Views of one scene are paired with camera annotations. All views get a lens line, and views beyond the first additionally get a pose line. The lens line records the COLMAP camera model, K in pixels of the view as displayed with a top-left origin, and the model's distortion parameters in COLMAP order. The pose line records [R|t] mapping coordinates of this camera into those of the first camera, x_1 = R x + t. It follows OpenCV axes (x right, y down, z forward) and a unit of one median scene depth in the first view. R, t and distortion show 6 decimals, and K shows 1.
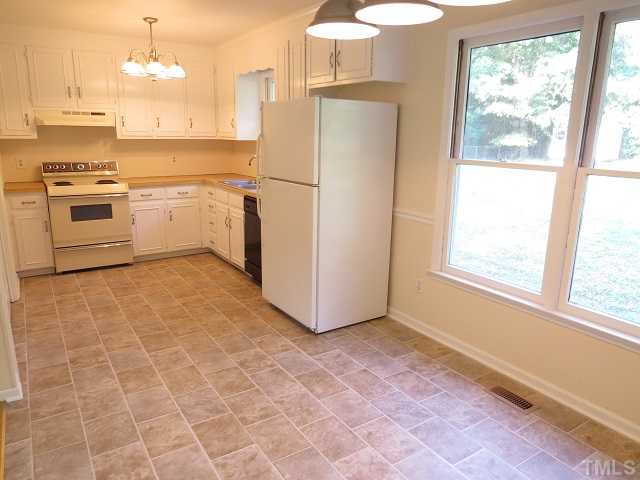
lens RADIAL K [[447.0, 0, 320.0], [0, 447.0, 240.0], [0, 0, 1]] dist [-0.030129, 0.000565]
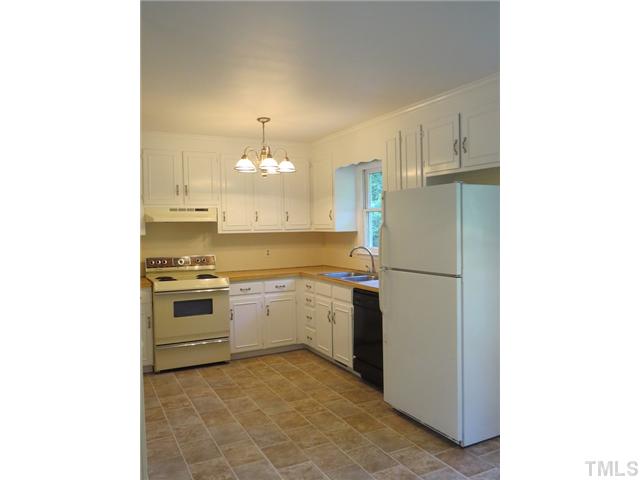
lens RADIAL K [[451.1, 0, 320.0], [0, 451.1, 240.0], [0, 0, 1]] dist [-0.032325, -0.001110]
pose [[0.993871, -0.029167, -0.106626, -0.128207], [0.007215, 0.979622, -0.200718, -0.007817], [0.110308, 0.198719, 0.973829, 0.037131]]
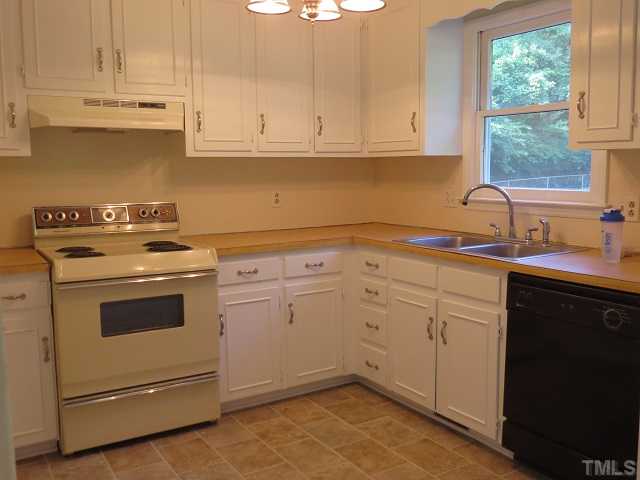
lens RADIAL K [[608.5, 0, 320.0], [0, 608.5, 240.0], [0, 0, 1]] dist [-0.016165, -0.013118]
pose [[0.999376, -0.020869, -0.028510, -0.317299], [0.017491, 0.993329, -0.113984, -0.064338], [0.030698, 0.113414, 0.993073, 0.383988]]
